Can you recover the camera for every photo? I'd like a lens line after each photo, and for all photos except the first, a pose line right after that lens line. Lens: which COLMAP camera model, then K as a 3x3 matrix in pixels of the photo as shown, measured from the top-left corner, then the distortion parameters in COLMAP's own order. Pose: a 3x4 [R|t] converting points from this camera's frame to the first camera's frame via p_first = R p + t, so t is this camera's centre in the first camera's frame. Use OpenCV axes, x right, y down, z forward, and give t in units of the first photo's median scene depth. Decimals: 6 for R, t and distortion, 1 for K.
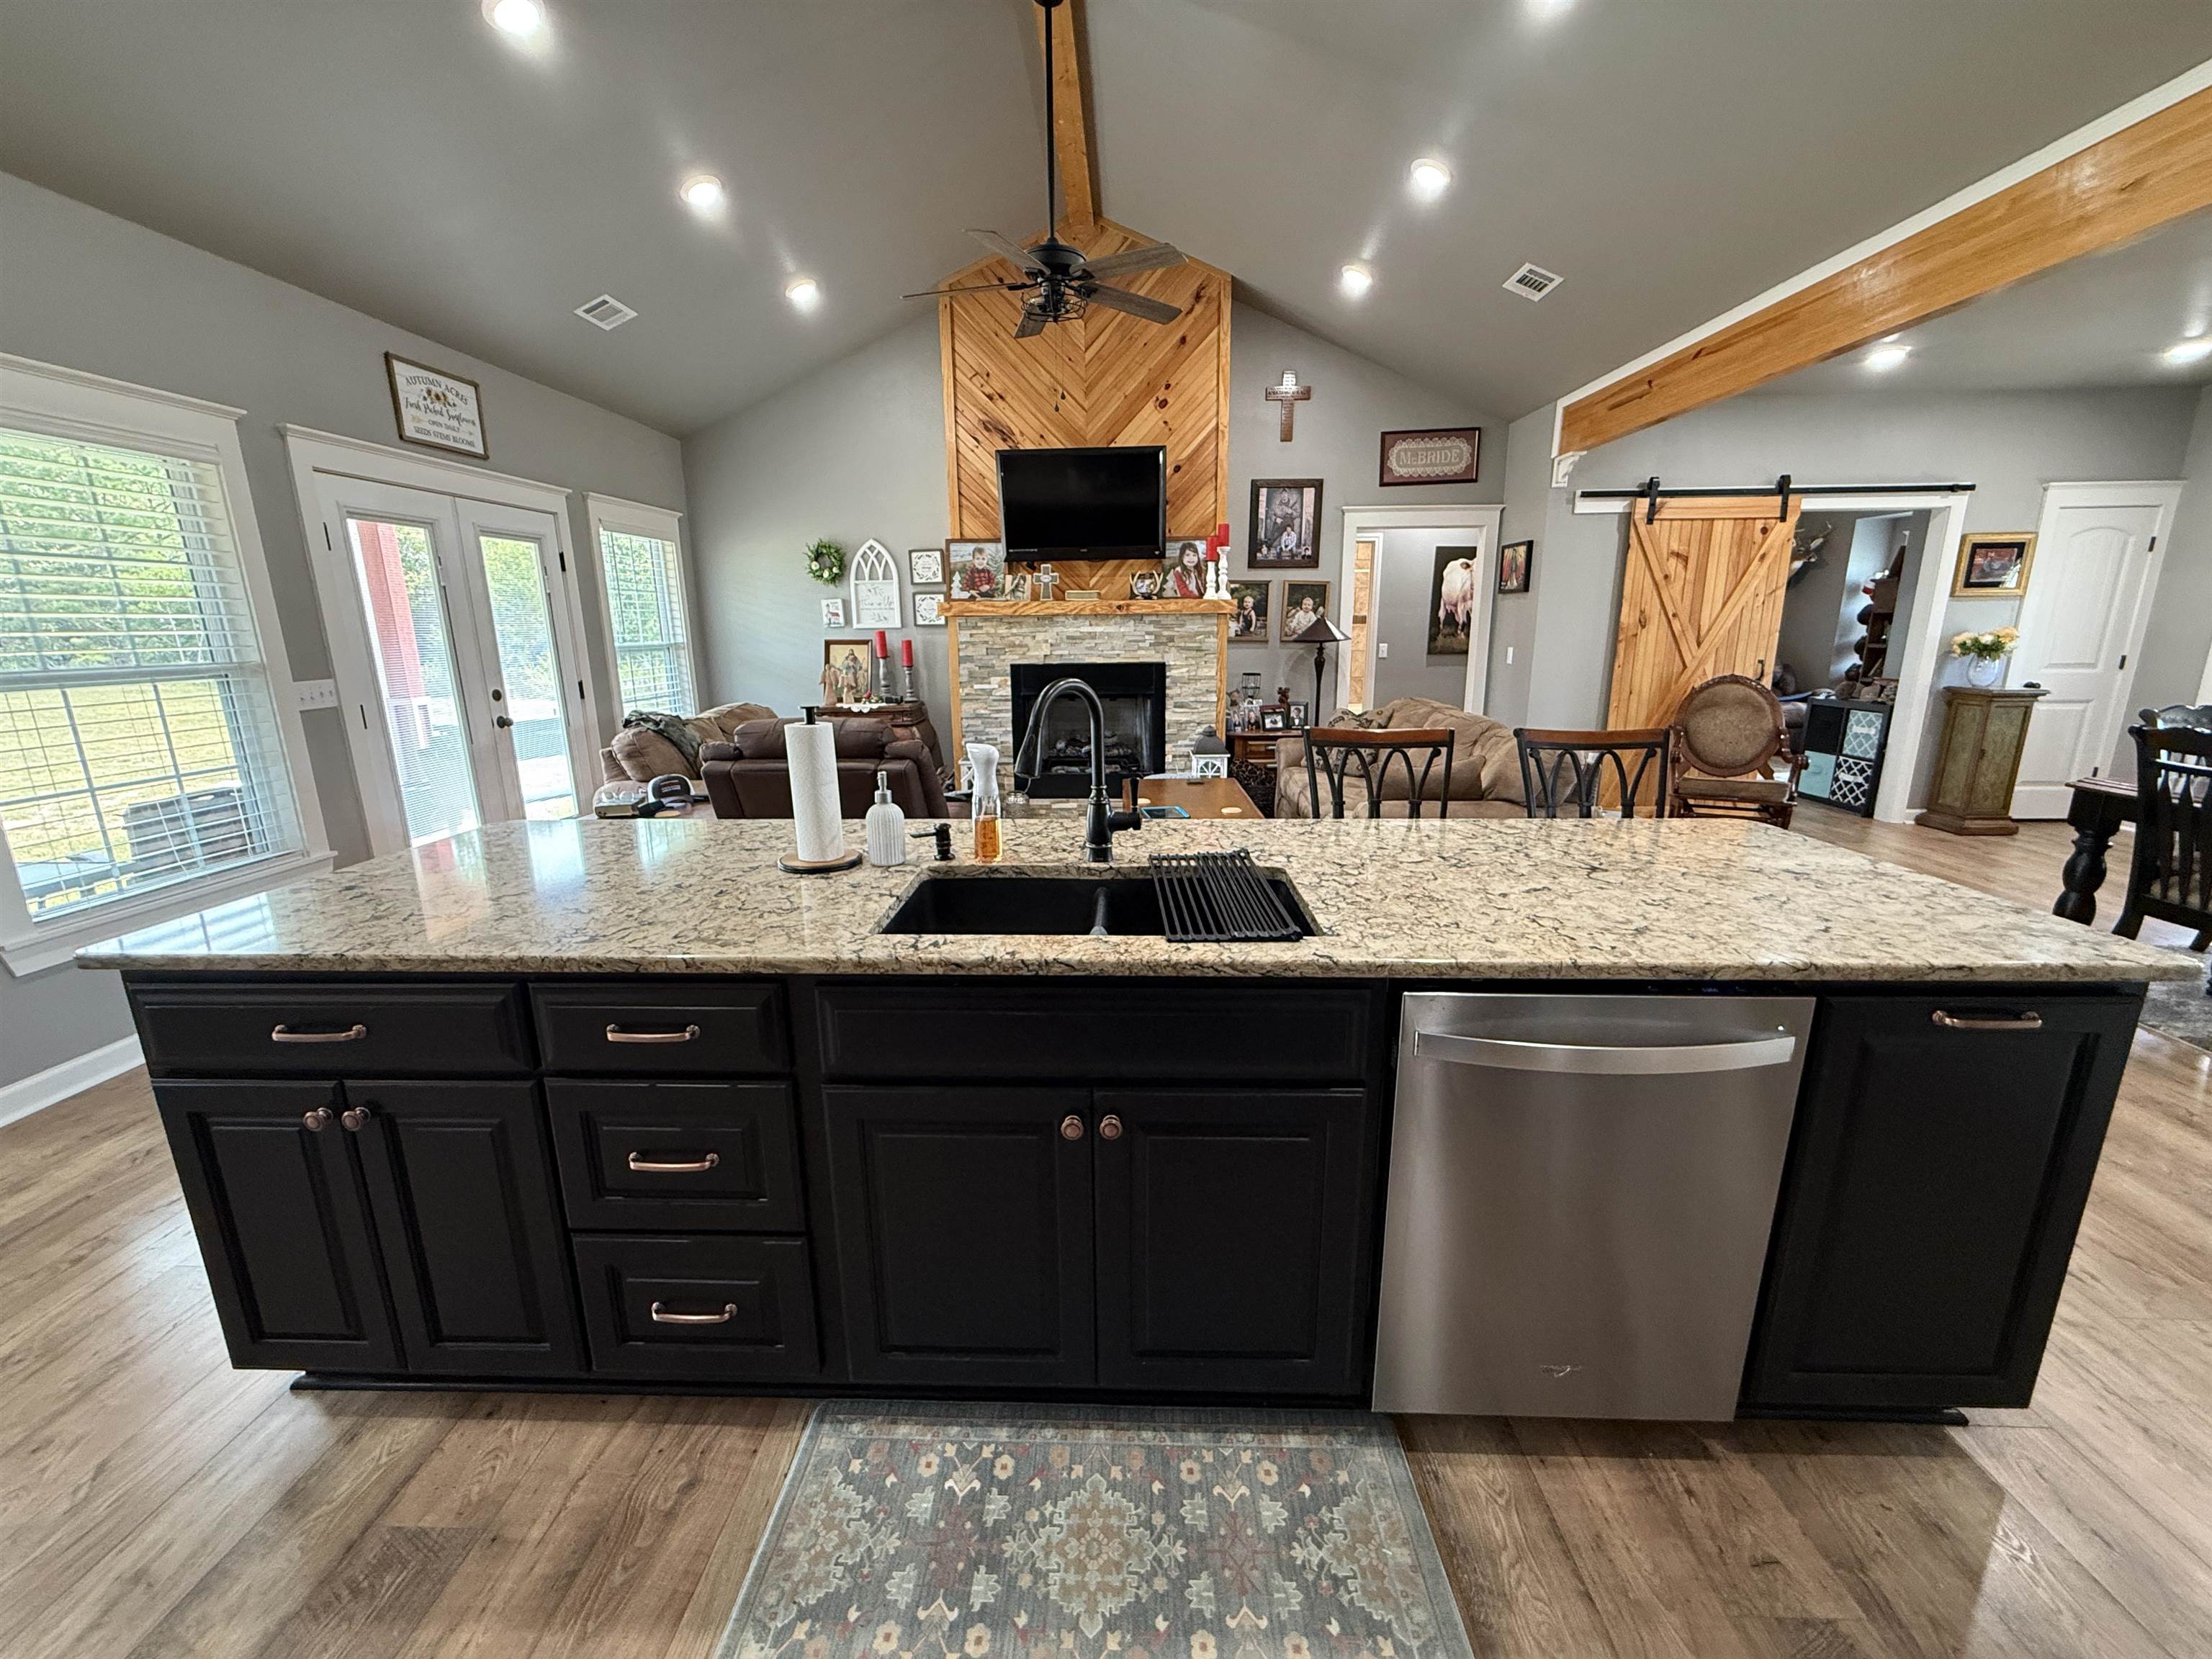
lens RADIAL K [[883.0, 0, 1093.9], [0, 883.0, 827.8], [0, 0, 1]] dist [0.001504, -0.001185]
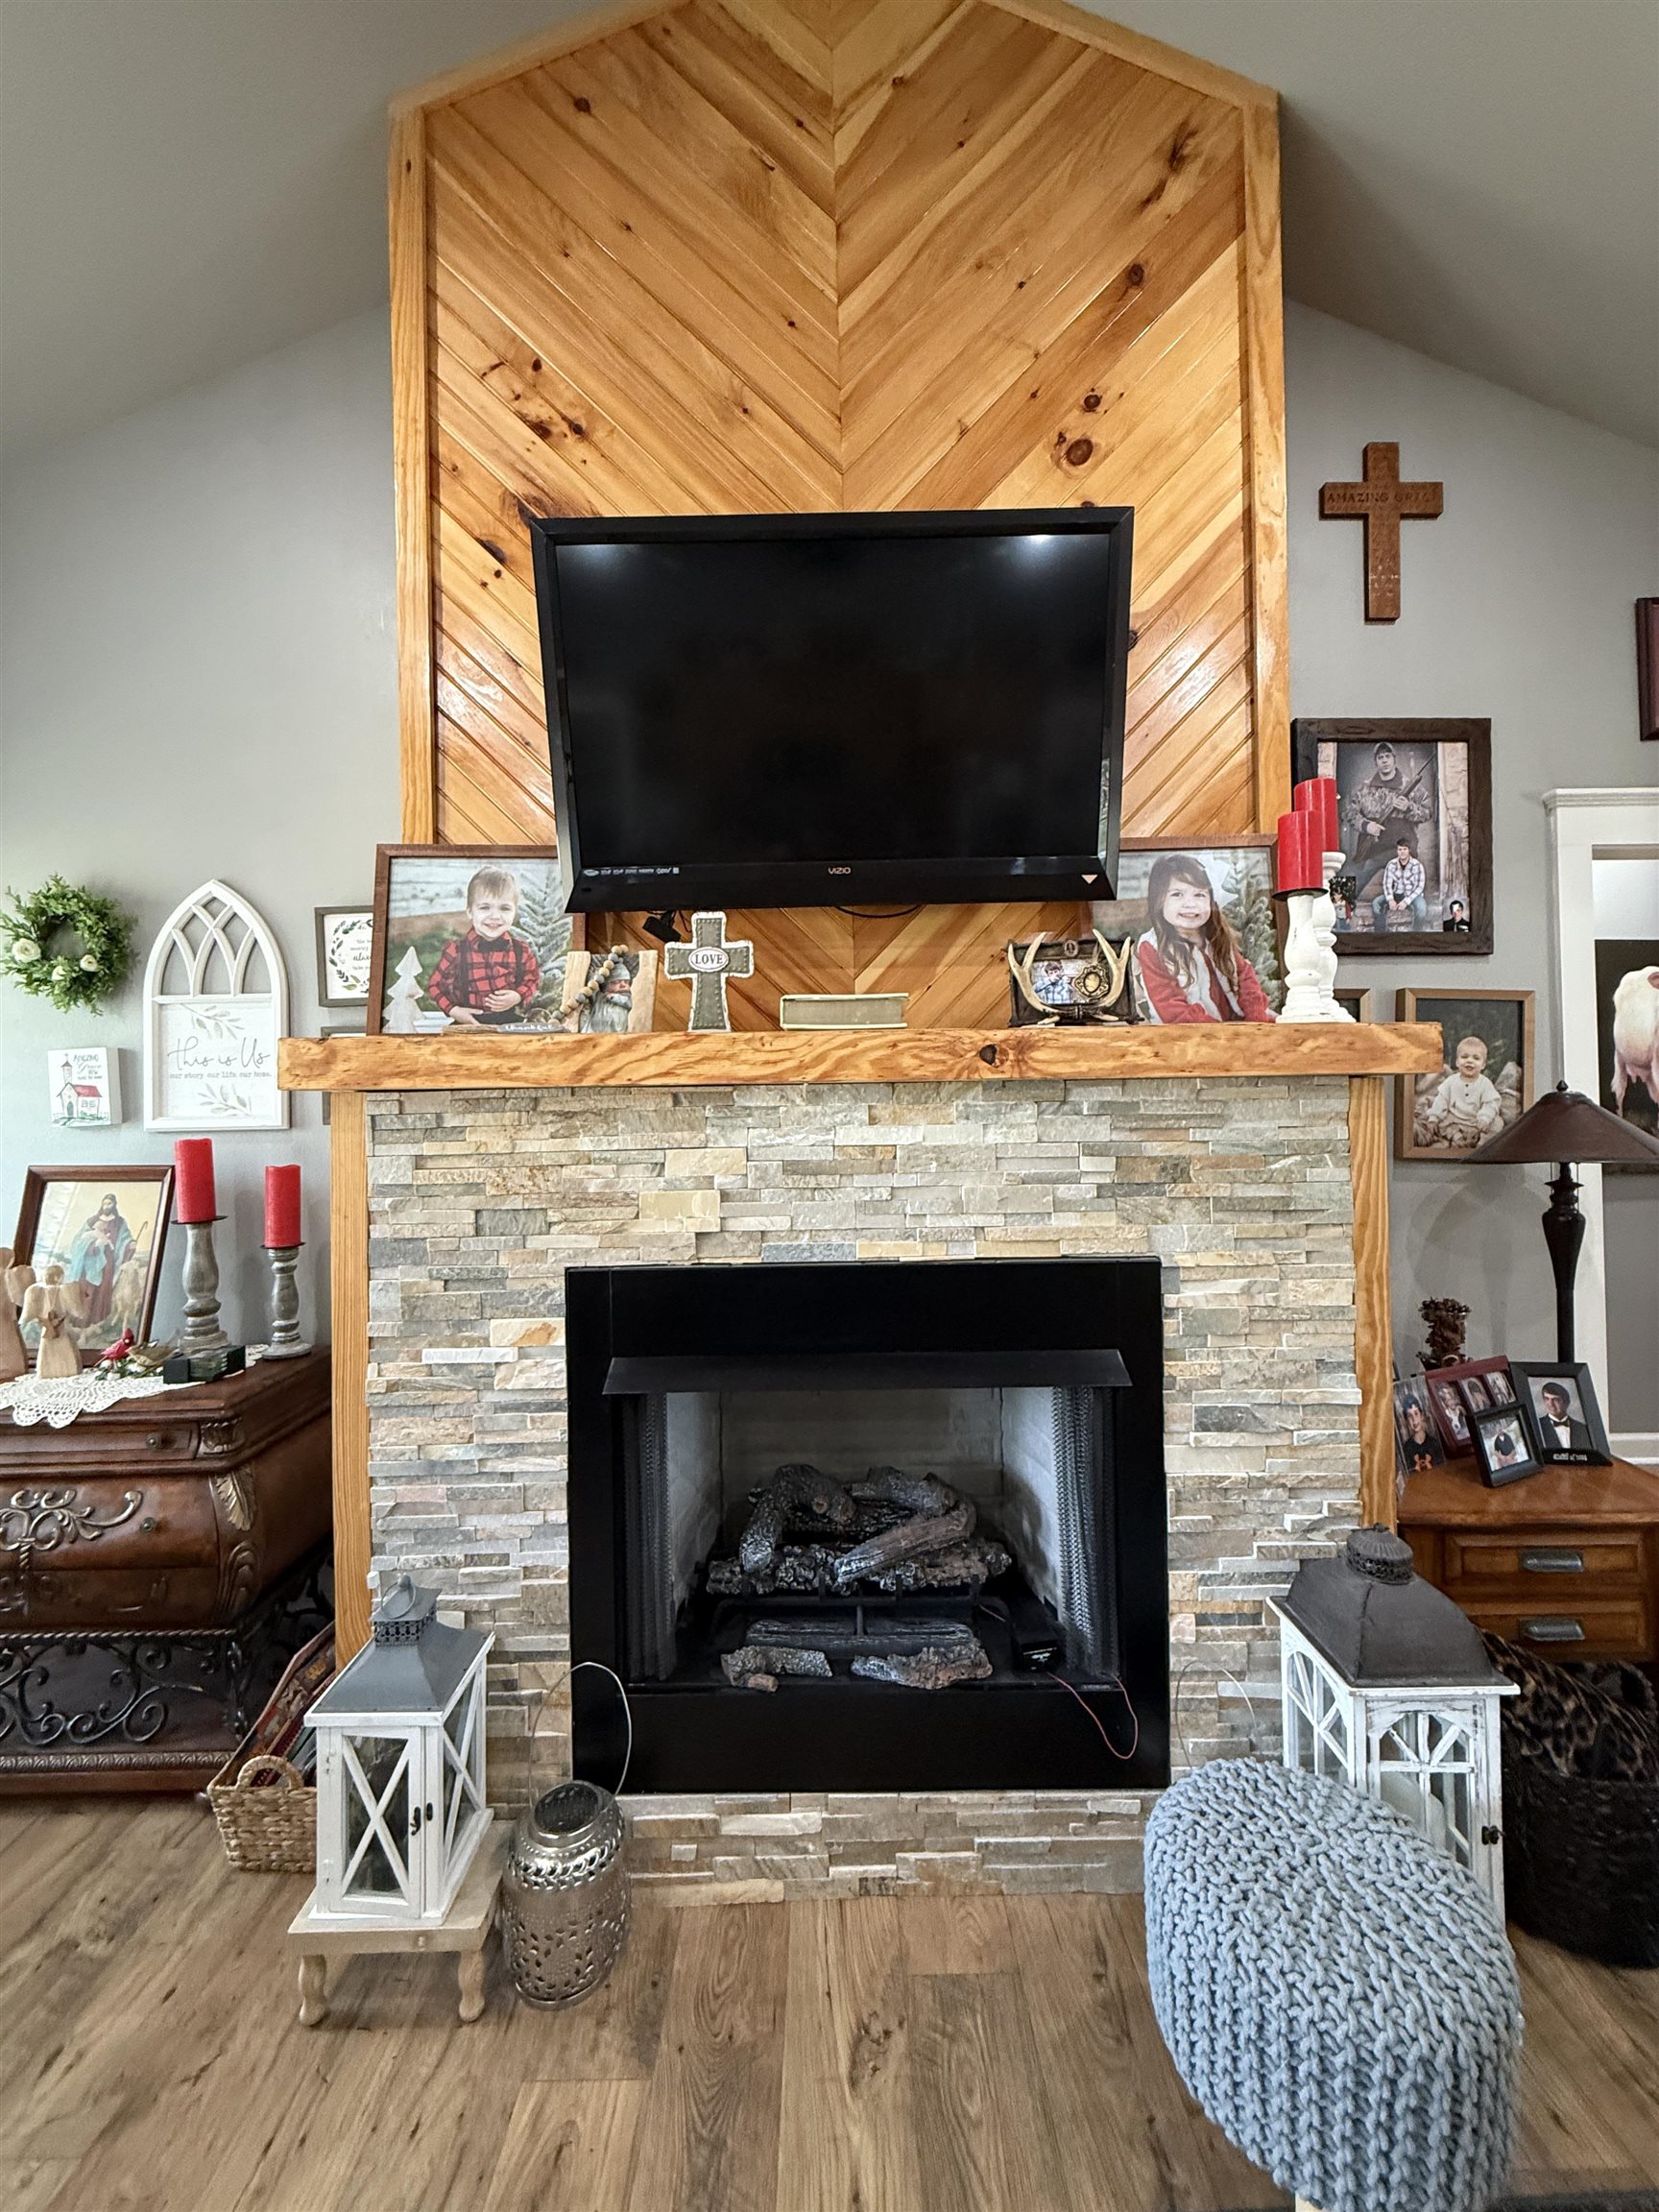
lens RADIAL K [[883.0, 0, 828.0], [0, 883.0, 1101.4], [0, 0, 1]] dist [0.001504, -0.001185]
pose [[0.998960, -0.005184, 0.045303, -0.028480], [0.015605, 0.972392, -0.232830, -0.170316], [-0.042846, 0.233295, 0.971462, 0.727442]]
